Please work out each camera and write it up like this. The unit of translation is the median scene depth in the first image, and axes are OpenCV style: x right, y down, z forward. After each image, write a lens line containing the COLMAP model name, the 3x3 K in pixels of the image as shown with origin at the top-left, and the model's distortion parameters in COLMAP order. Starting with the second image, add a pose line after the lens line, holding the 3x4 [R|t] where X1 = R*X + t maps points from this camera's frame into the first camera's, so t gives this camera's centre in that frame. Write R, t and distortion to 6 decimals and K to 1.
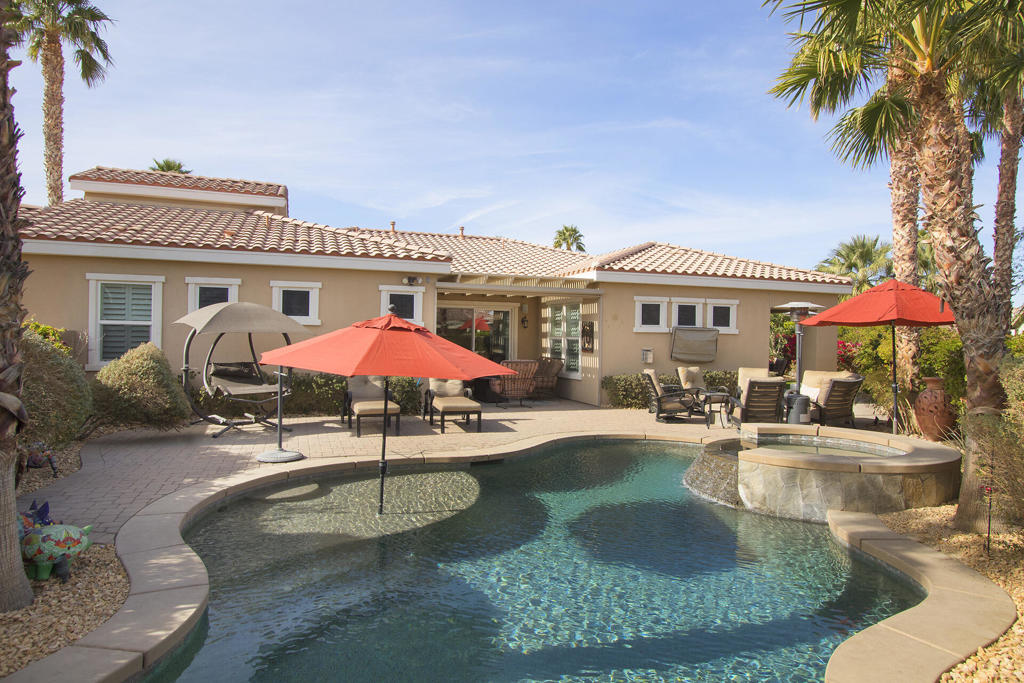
lens RADIAL K [[630.8, 0, 507.0], [0, 630.8, 345.8], [0, 0, 1]] dist [-0.003474, 0.002392]
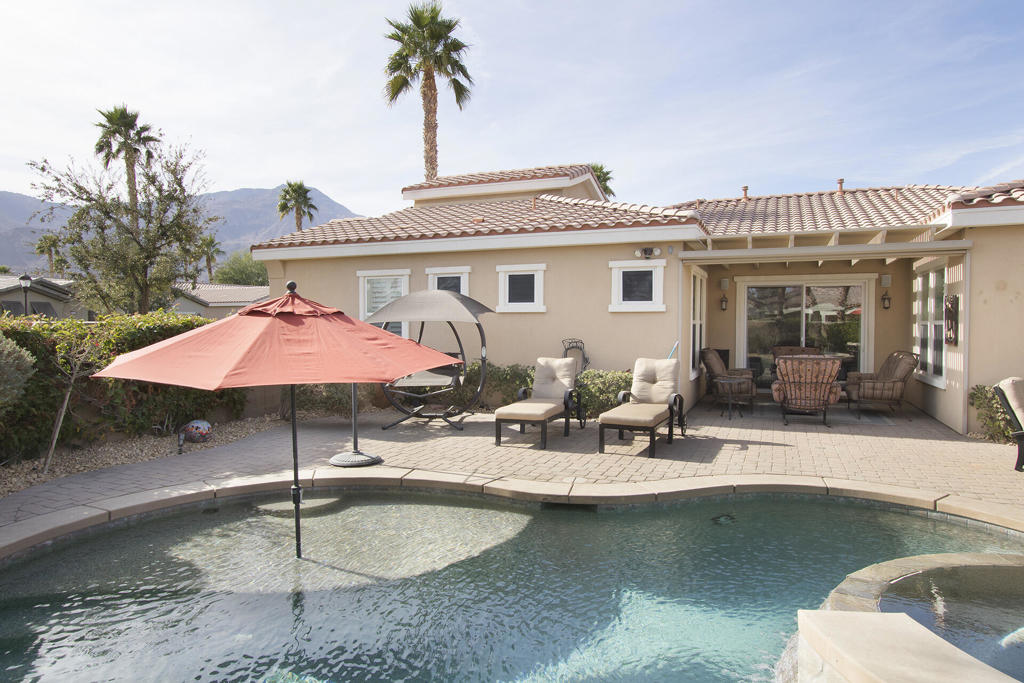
lens RADIAL K [[630.8, 0, 511.0], [0, 630.8, 338.5], [0, 0, 1]] dist [-0.003474, 0.002392]
pose [[0.751145, 0.000979, -0.660137, 0.264663], [0.001656, 0.999993, 0.003367, 0.001331], [0.660135, -0.003622, 0.751138, 0.321316]]
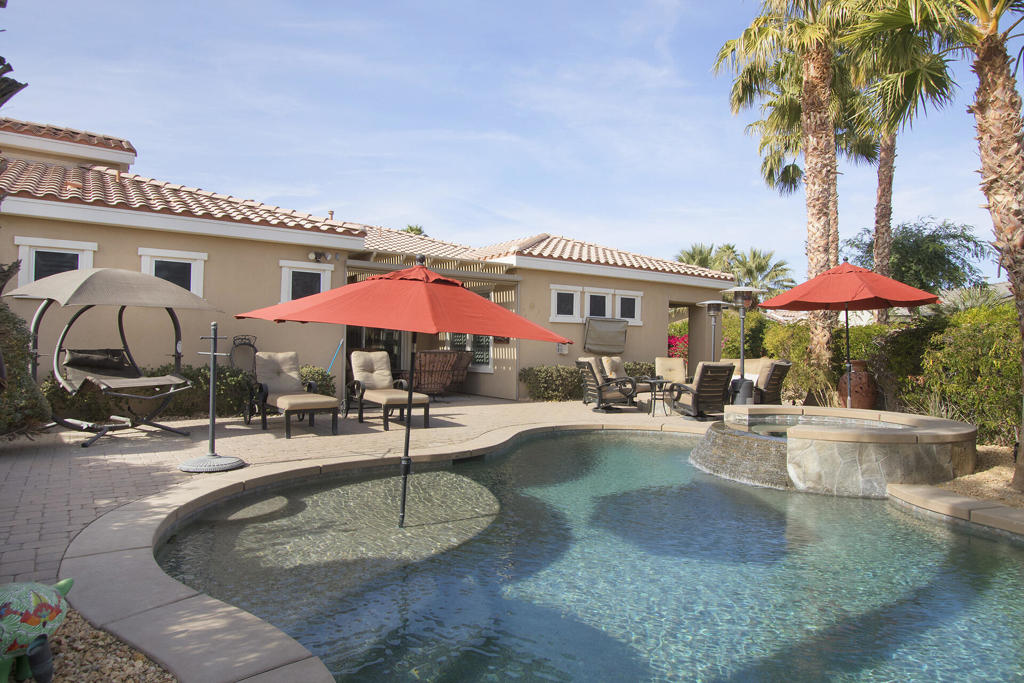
lens RADIAL K [[630.8, 0, 509.2], [0, 630.8, 341.7], [0, 0, 1]] dist [-0.003474, 0.002392]
pose [[0.959559, 0.001216, 0.281504, -0.157840], [0.003665, 0.999852, -0.016809, 0.029660], [-0.281483, 0.017161, 0.959413, 0.122372]]
